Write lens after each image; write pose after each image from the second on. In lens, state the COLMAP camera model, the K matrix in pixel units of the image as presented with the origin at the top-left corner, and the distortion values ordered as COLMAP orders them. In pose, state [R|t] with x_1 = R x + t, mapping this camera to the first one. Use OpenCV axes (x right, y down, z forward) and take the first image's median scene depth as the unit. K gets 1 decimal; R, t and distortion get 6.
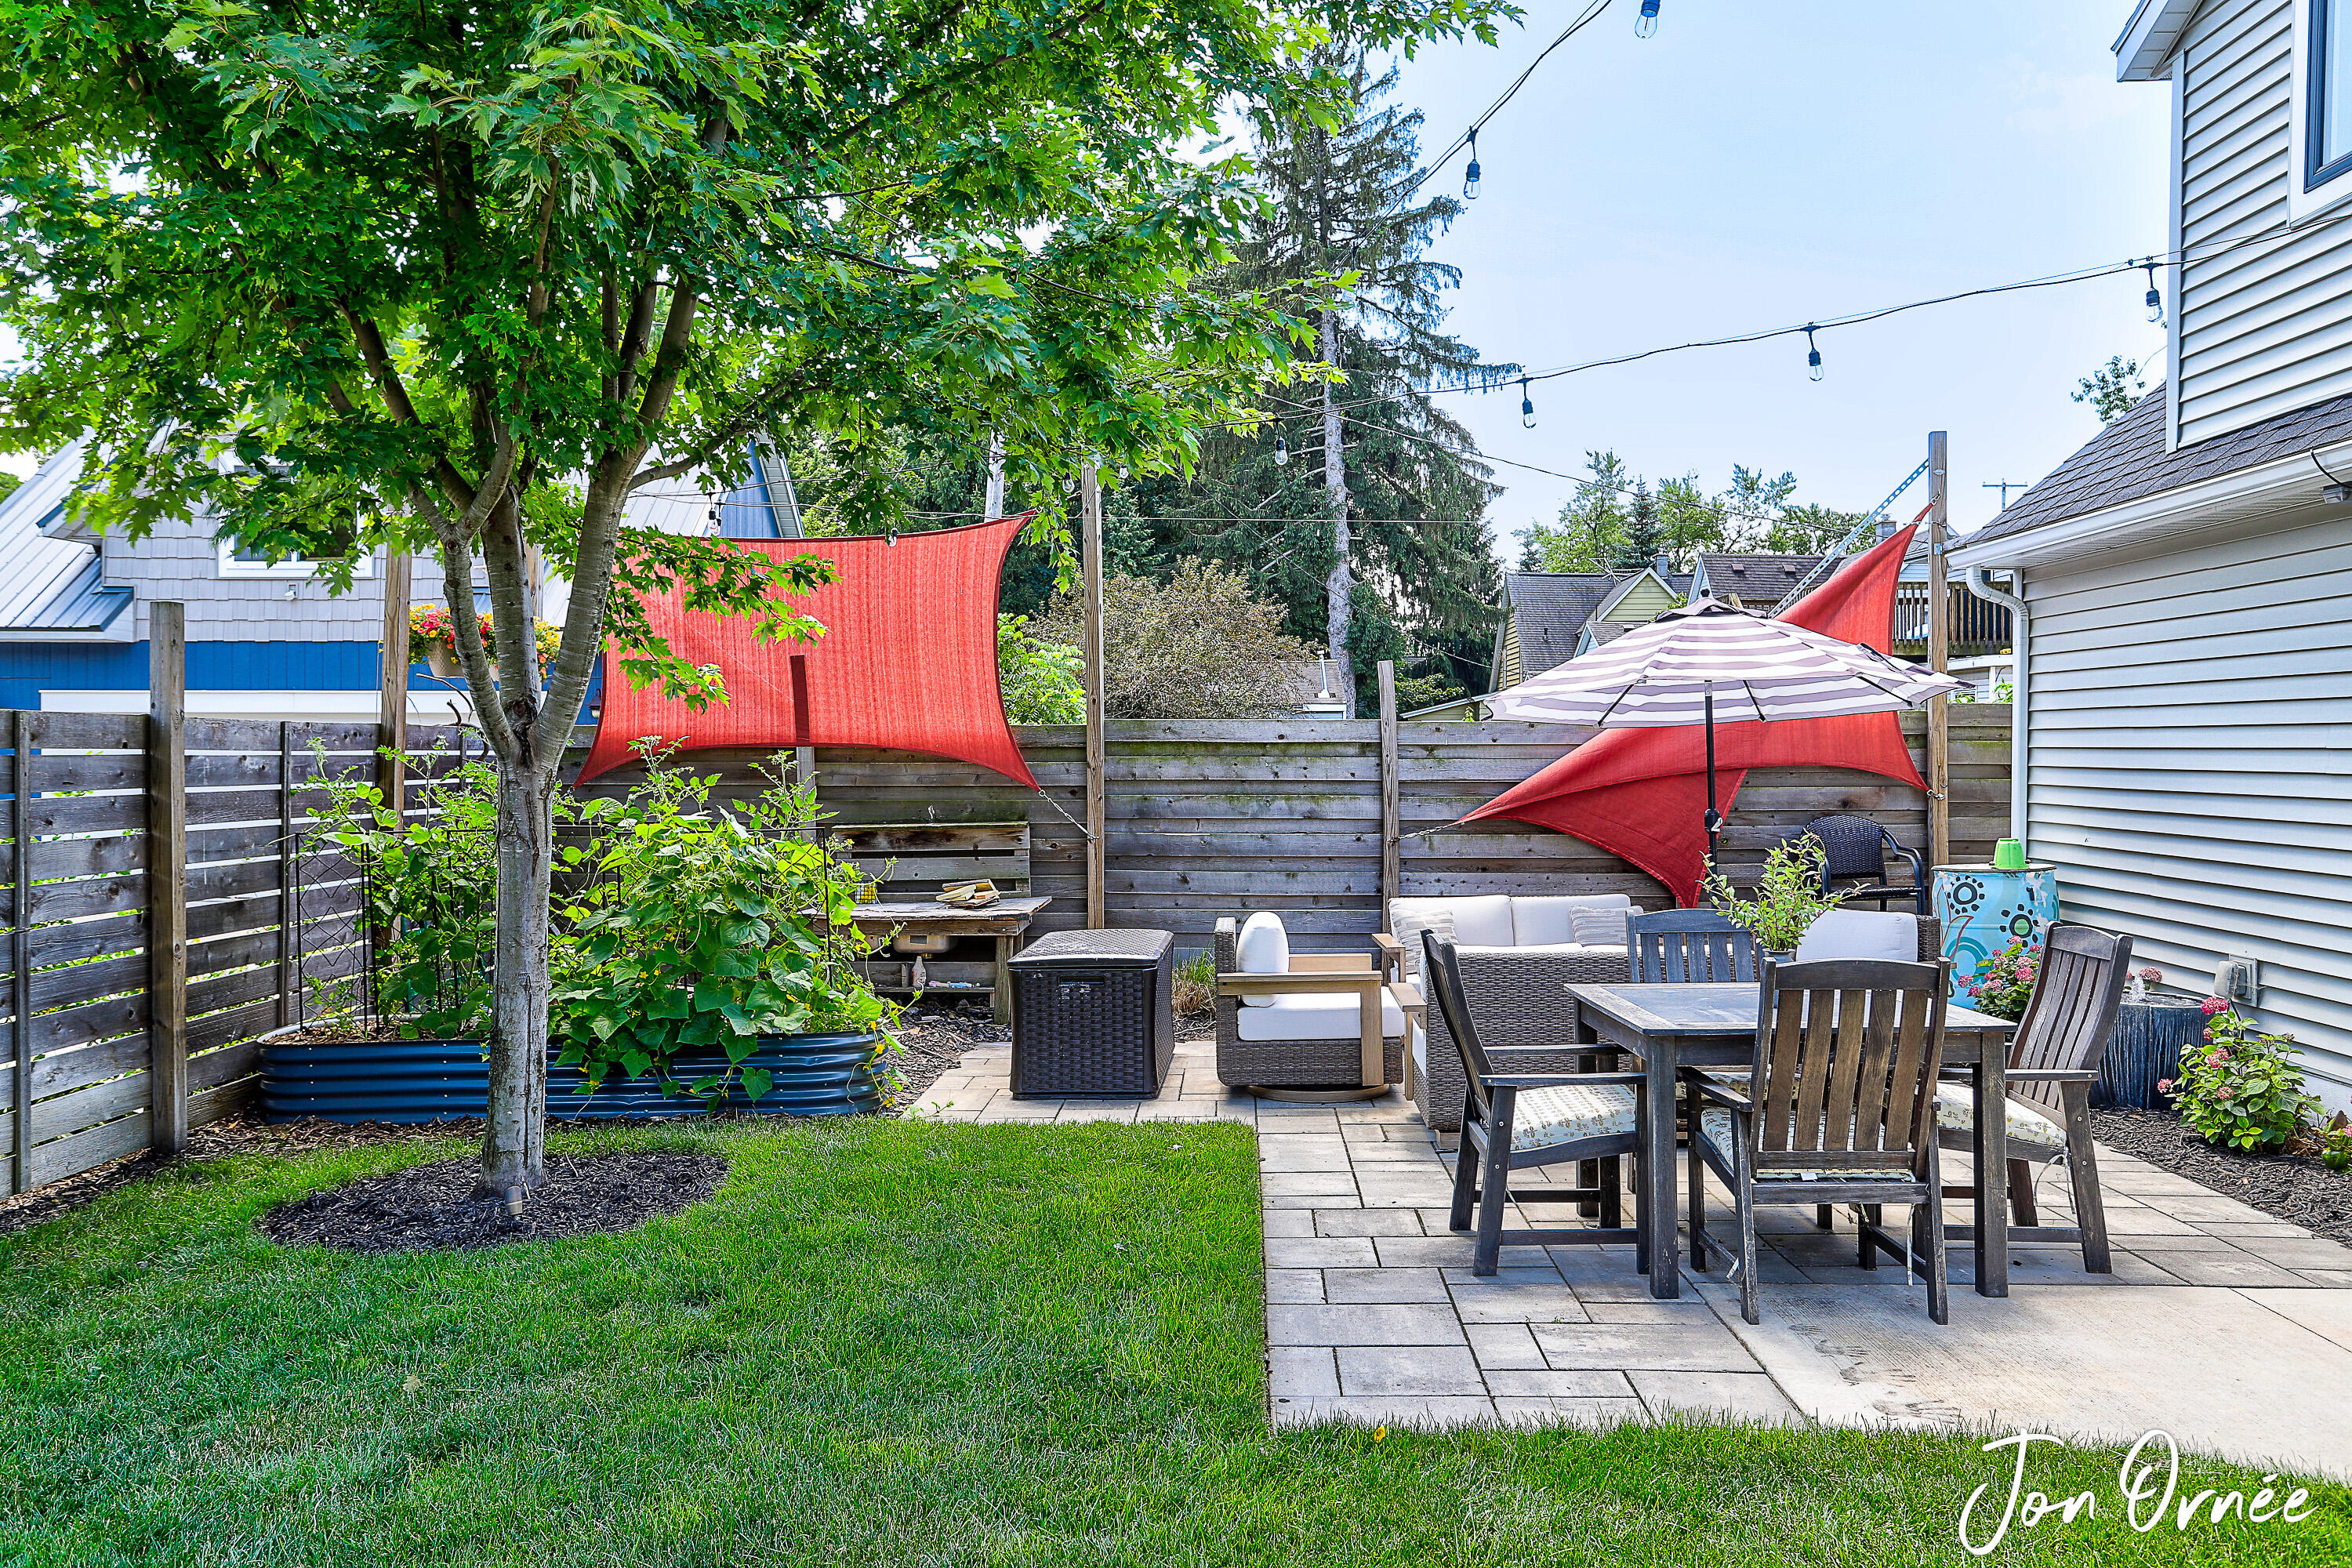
lens RADIAL K [[1684.2, 0, 1152.1], [0, 1684.2, 754.5], [0, 0, 1]] dist [-0.009393, 0.027178]
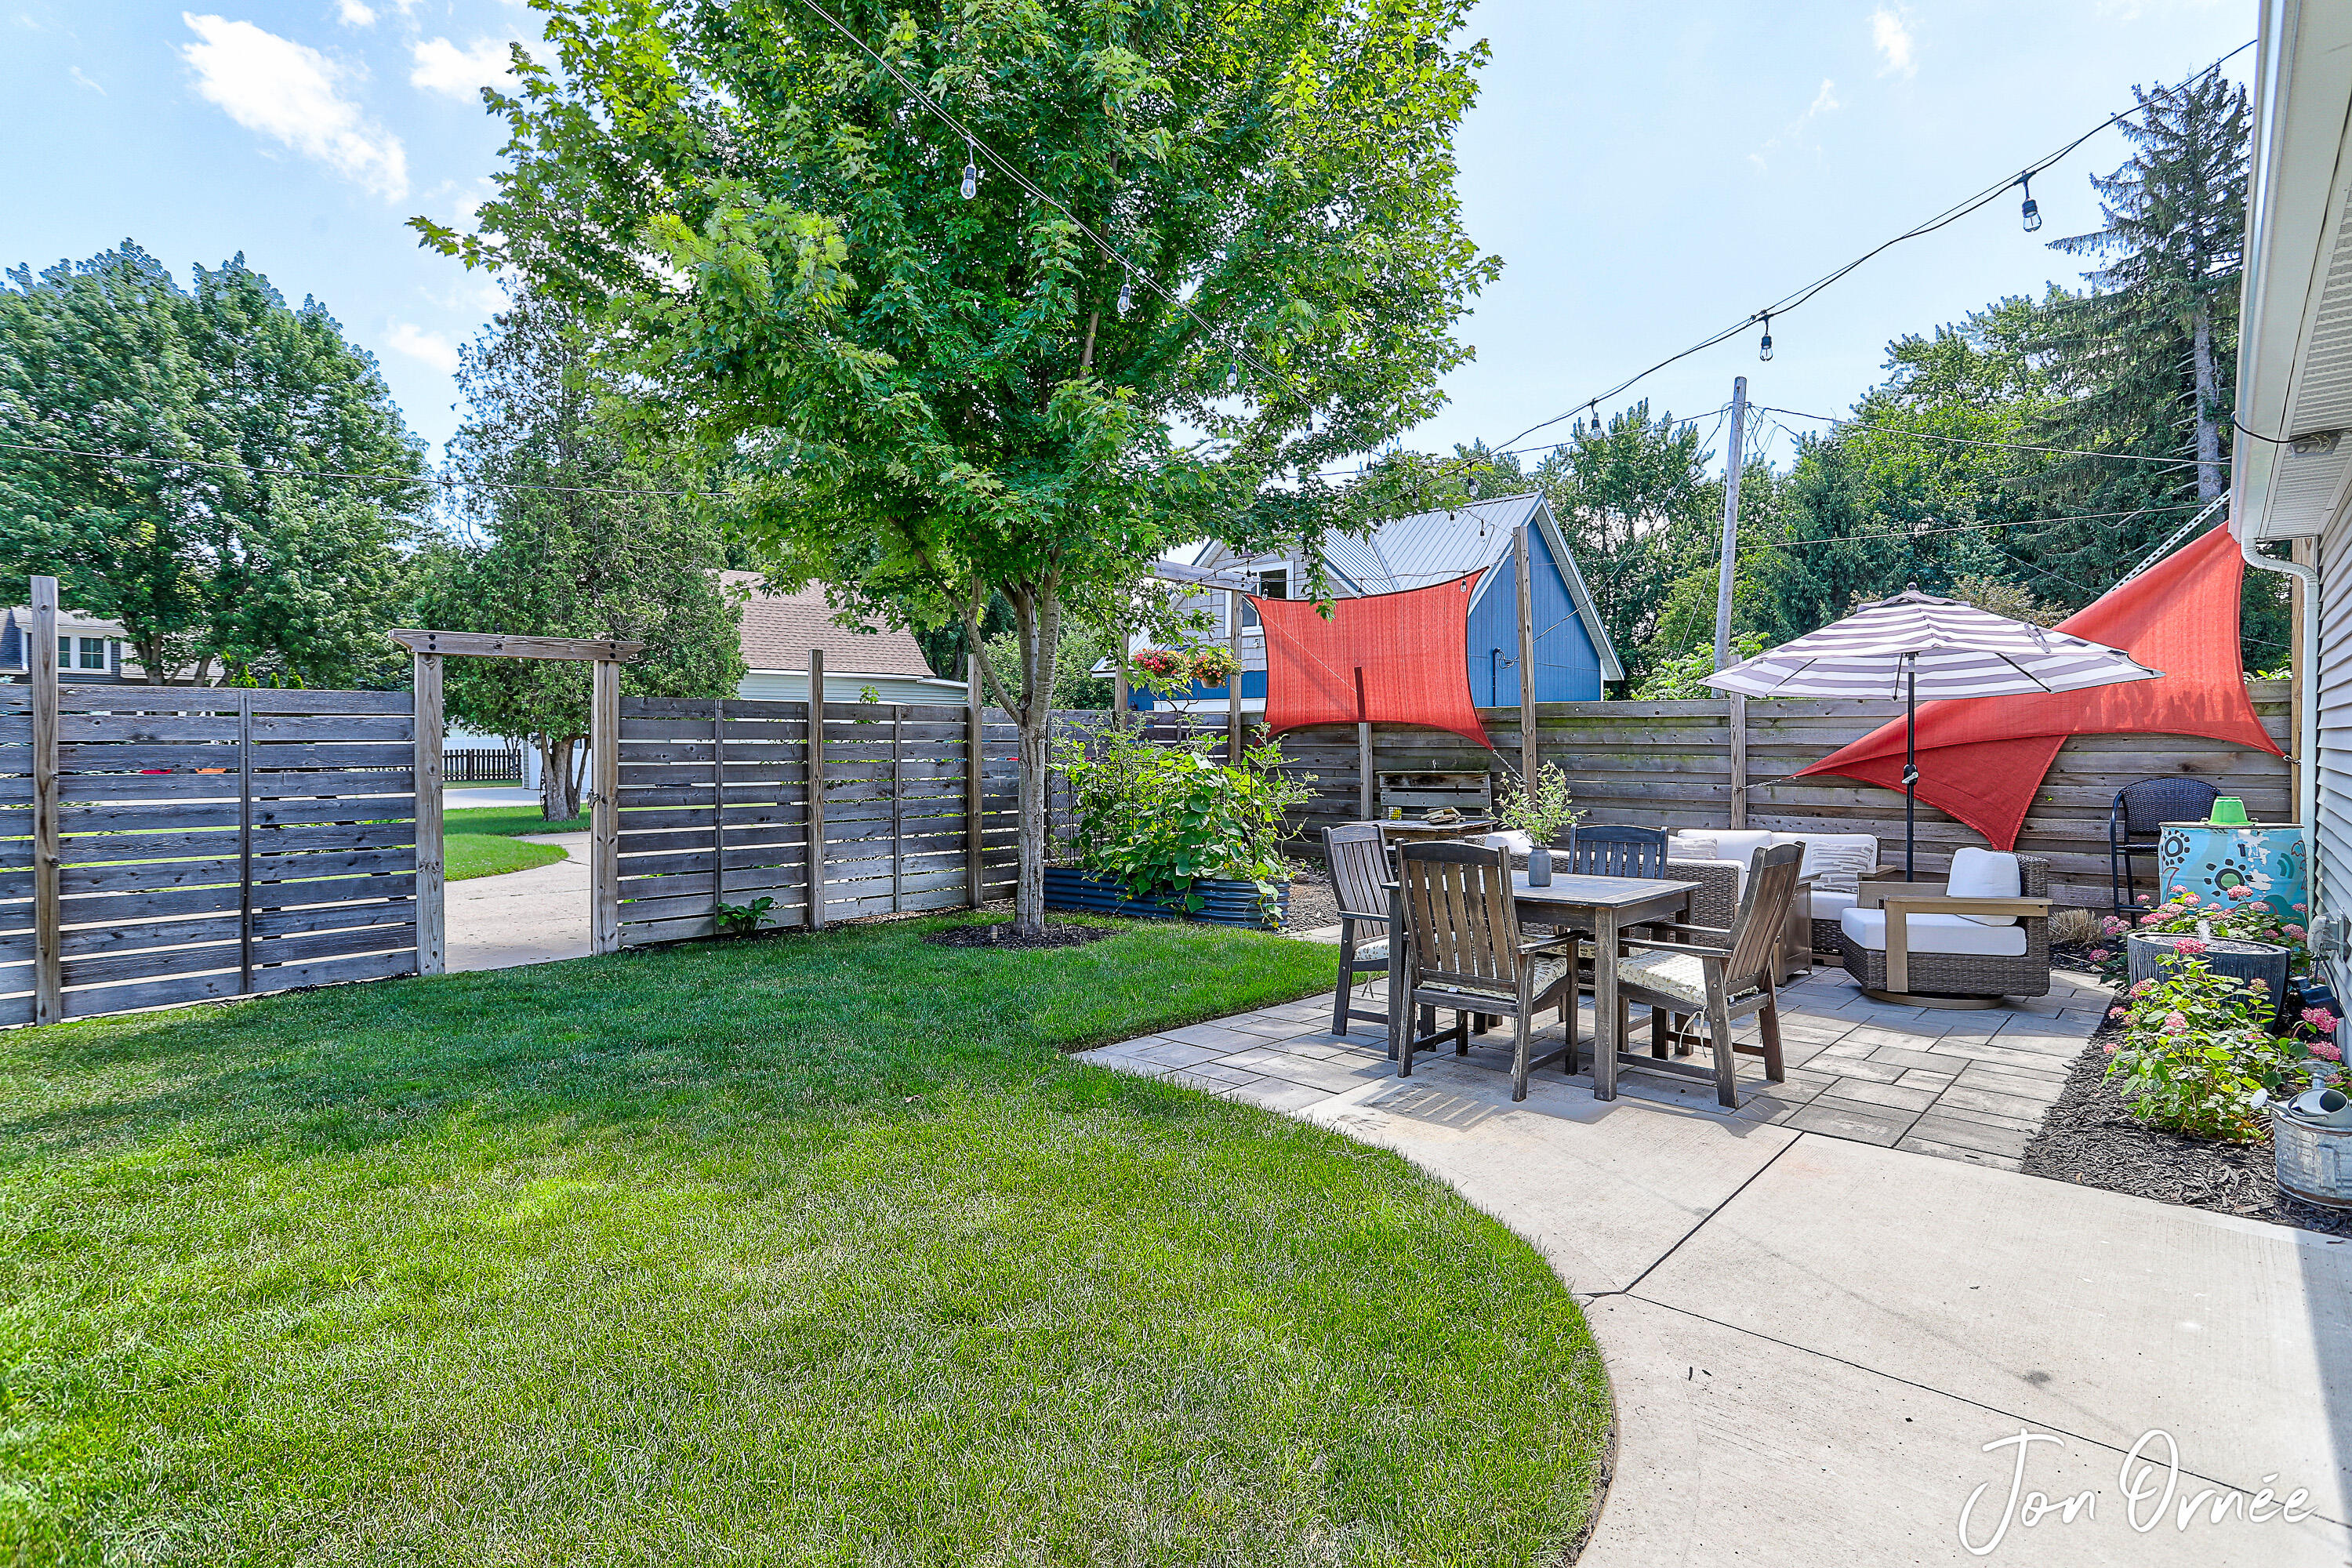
lens RADIAL K [[1176.9, 0, 1222.8], [0, 1176.9, 745.1], [0, 0, 1]] dist [-0.035749, 0.017987]
pose [[0.766820, 0.003467, -0.641852, 0.524826], [-0.003370, 0.999993, 0.001376, 0.020058], [0.641853, 0.001107, 0.766827, 0.044506]]
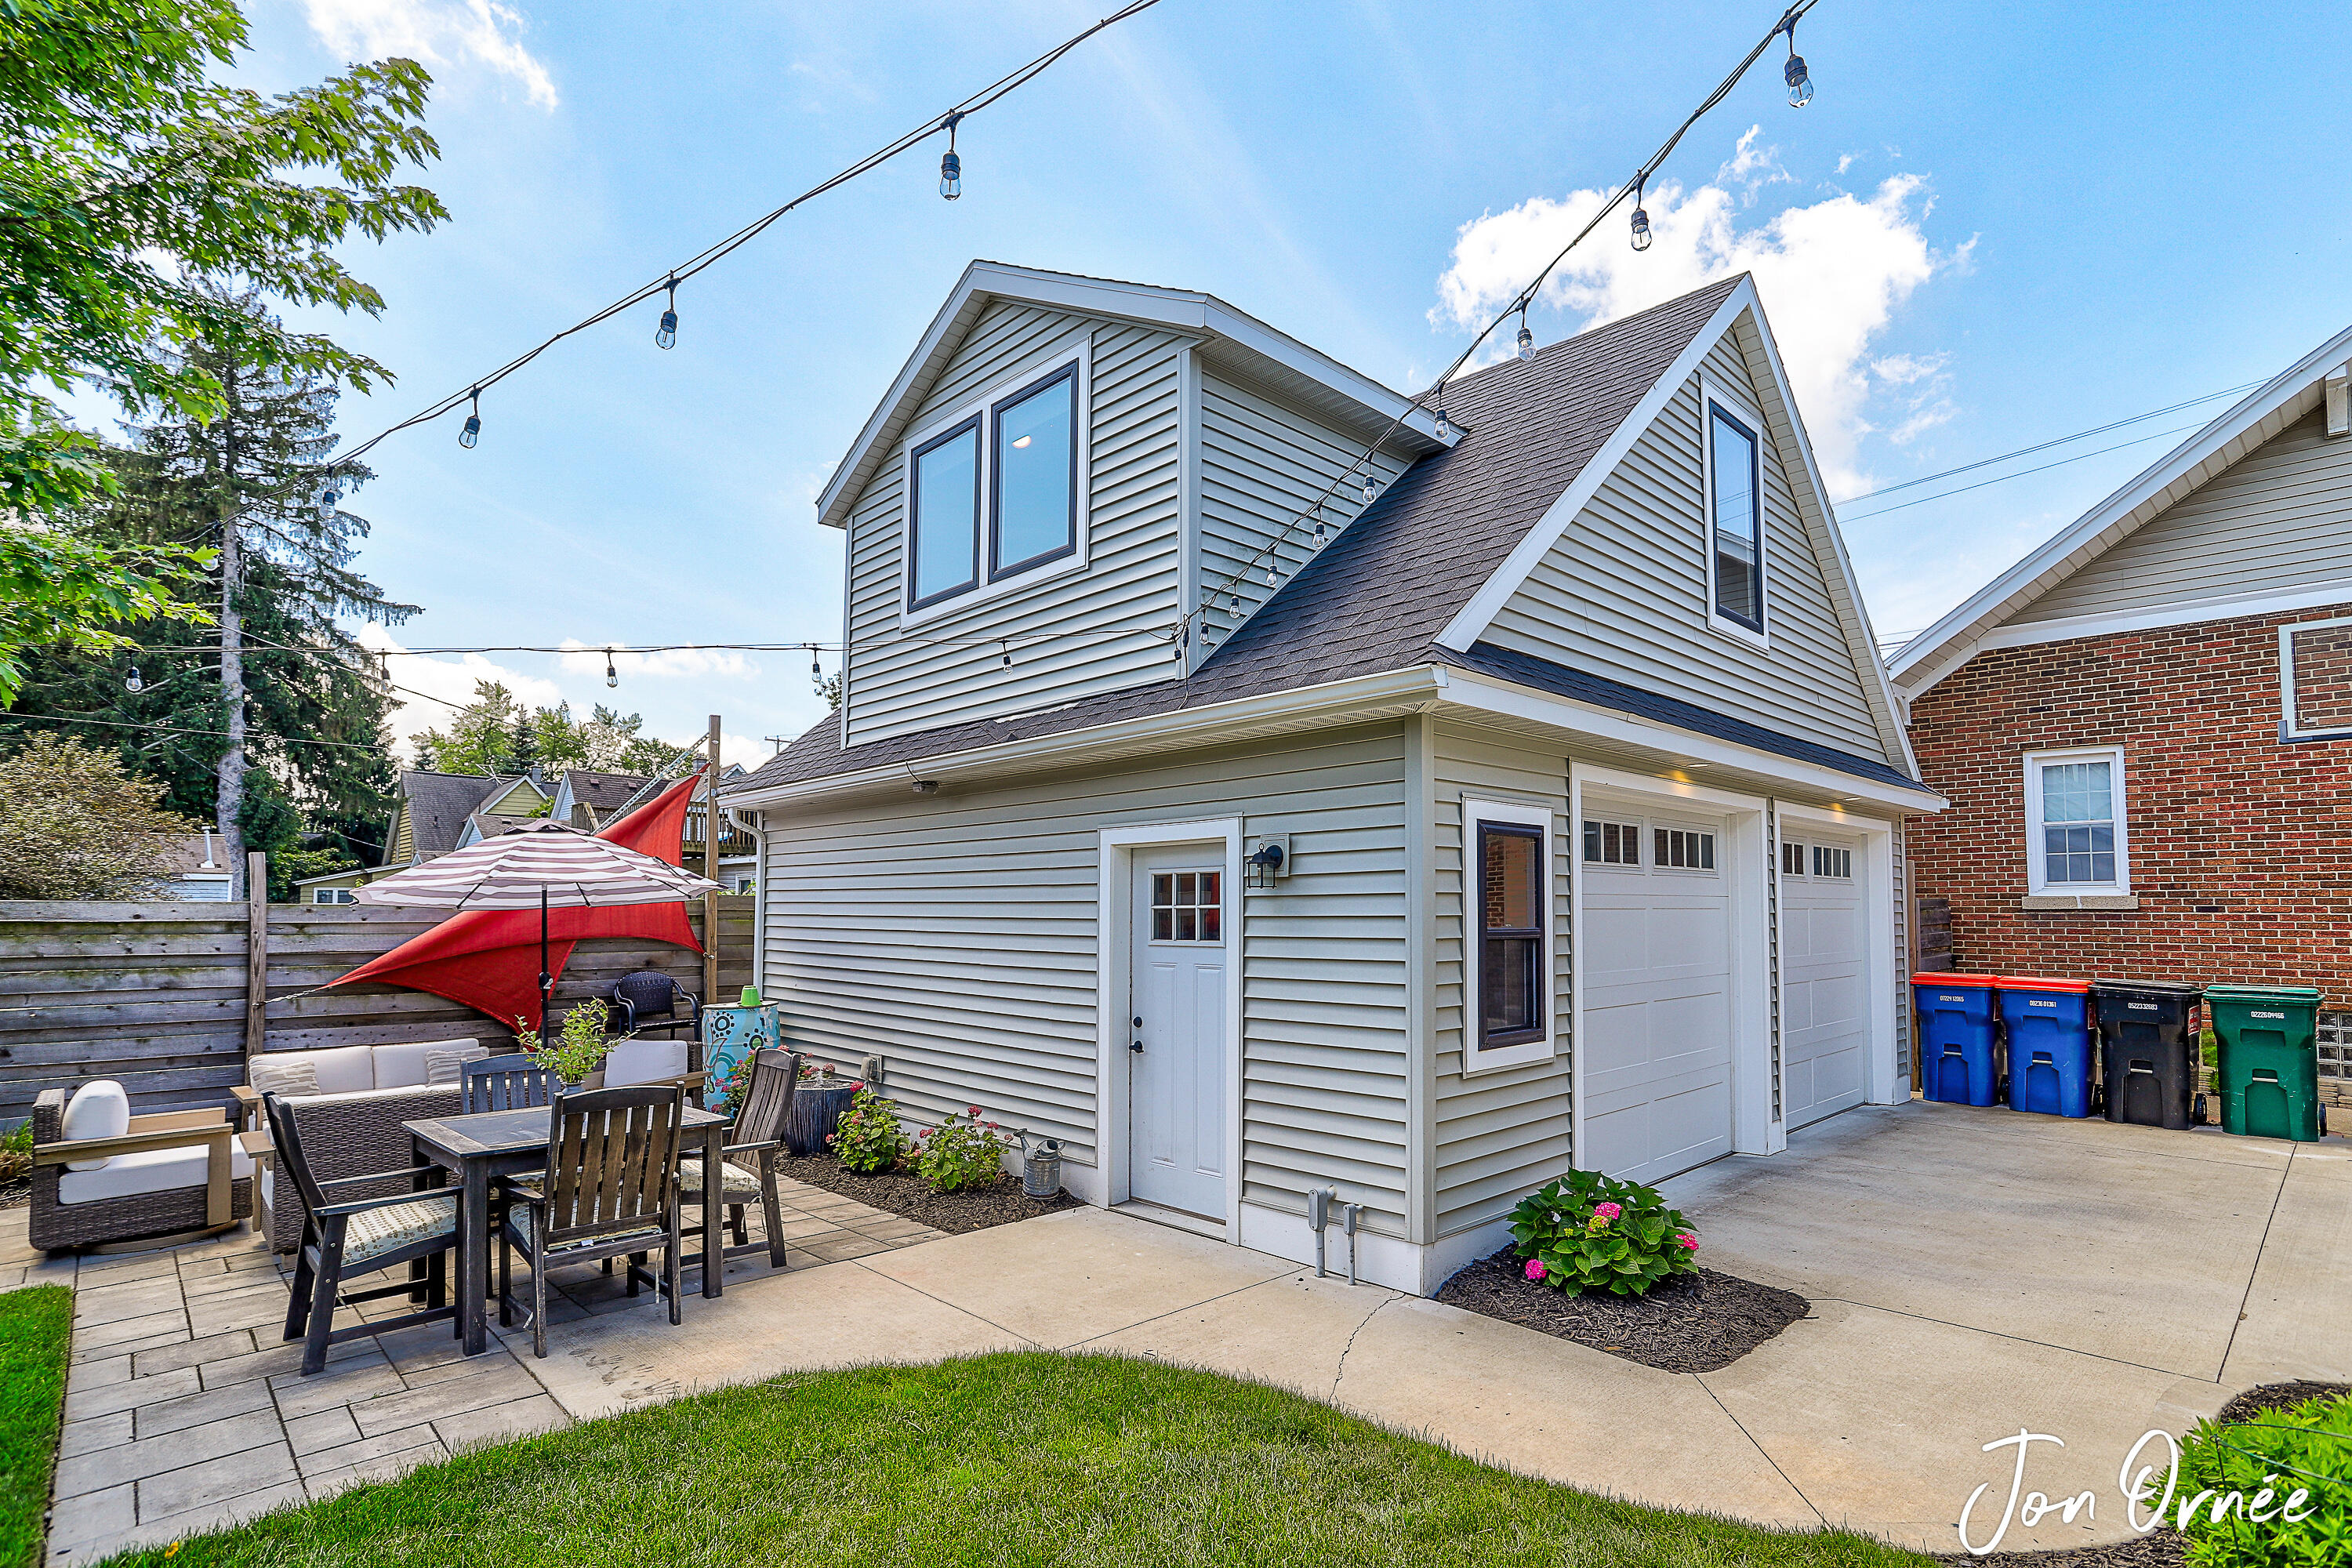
lens RADIAL K [[1176.9, 0, 1177.1], [0, 1176.9, 843.5], [0, 0, 1]] dist [-0.035749, 0.017987]
pose [[0.700094, 0.043191, 0.712743, 0.013554], [-0.000435, 0.998195, -0.060060, -0.016055], [-0.714050, 0.041738, 0.698849, -0.034604]]
